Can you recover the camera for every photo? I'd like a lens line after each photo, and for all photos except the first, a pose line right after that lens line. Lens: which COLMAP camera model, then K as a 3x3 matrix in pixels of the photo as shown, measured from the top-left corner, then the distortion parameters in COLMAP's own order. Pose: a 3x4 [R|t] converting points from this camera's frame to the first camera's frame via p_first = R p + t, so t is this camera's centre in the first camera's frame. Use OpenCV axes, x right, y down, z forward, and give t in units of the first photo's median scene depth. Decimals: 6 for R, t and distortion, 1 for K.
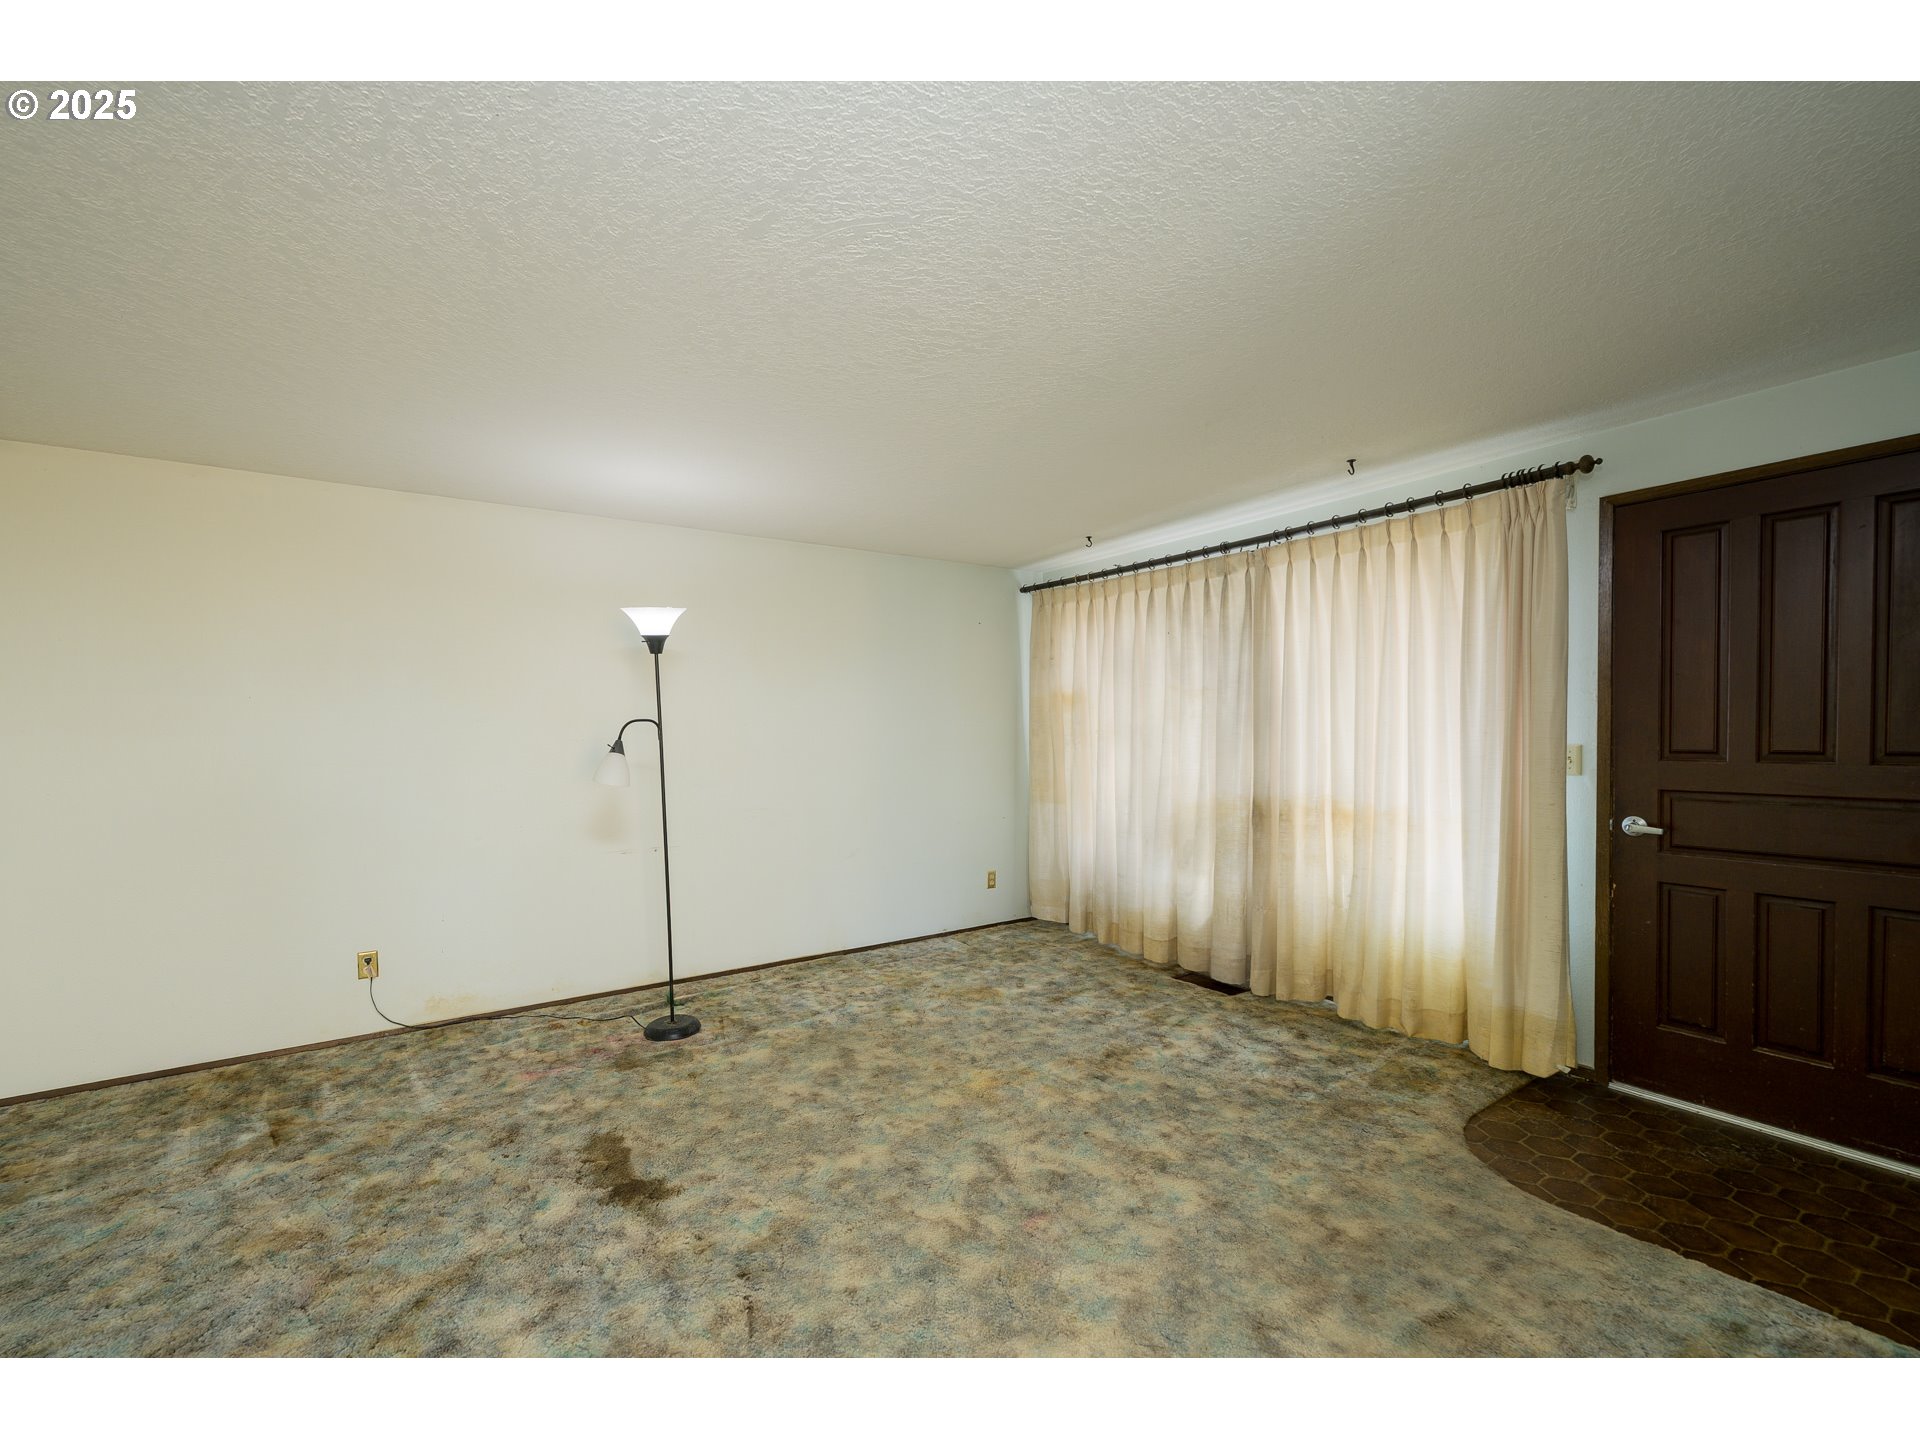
lens RADIAL K [[792.4, 0, 962.1], [0, 792.4, 725.9], [0, 0, 1]] dist [0.011423, -0.002223]
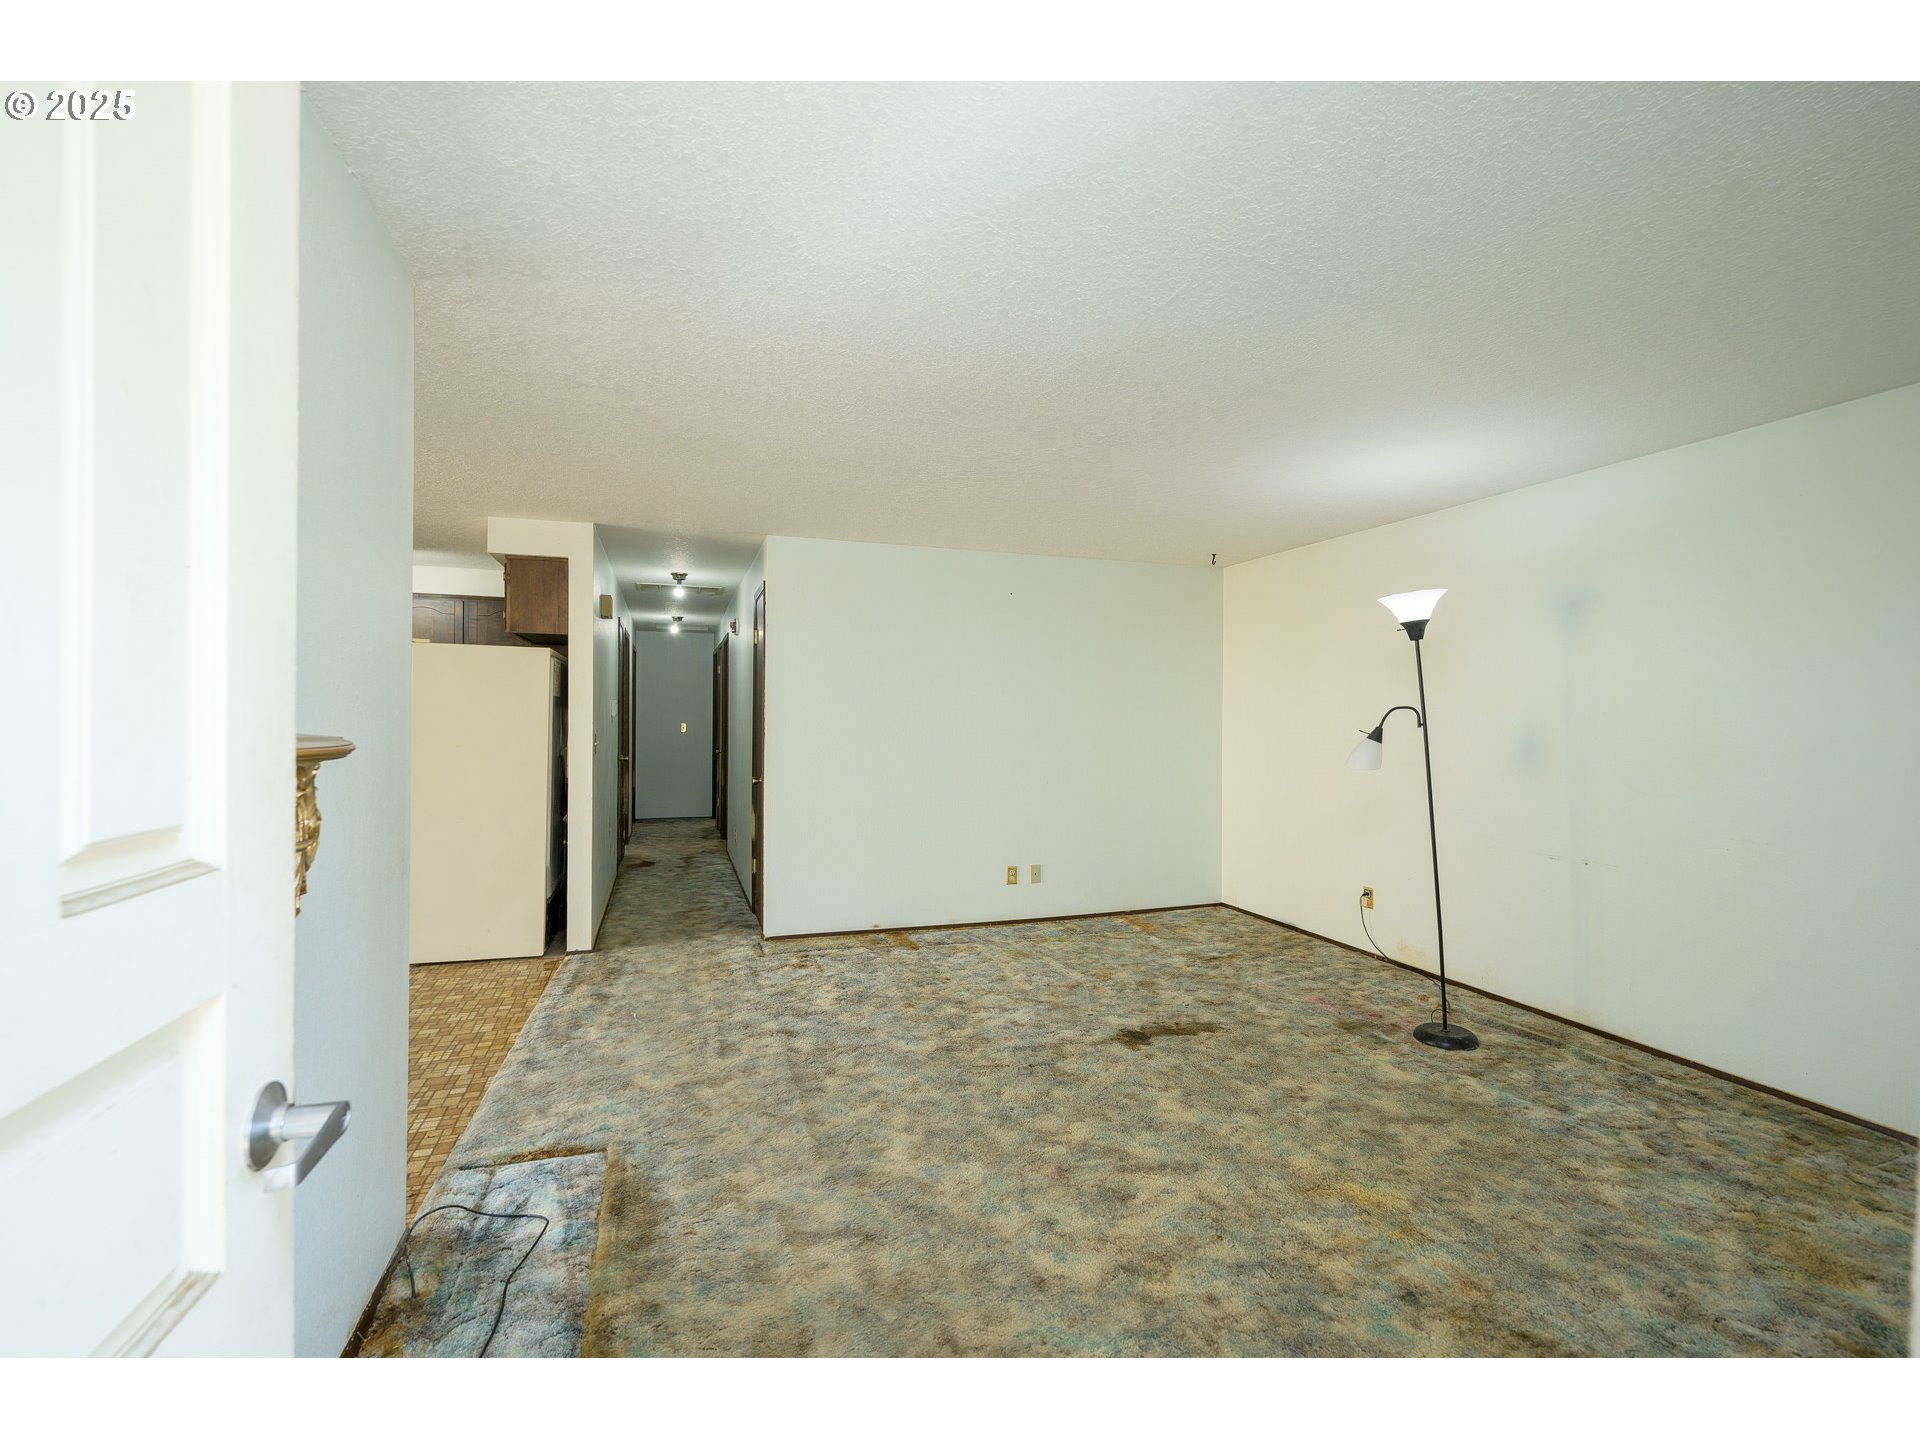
lens RADIAL K [[830.0, 0, 955.3], [0, 830.0, 717.4], [0, 0, 1]] dist [-0.005439, 0.002347]
pose [[-0.251944, 0.004097, -0.967733, 0.843847], [-0.000192, 0.999991, 0.004284, 0.000283], [0.967742, 0.001265, -0.251940, 0.802620]]
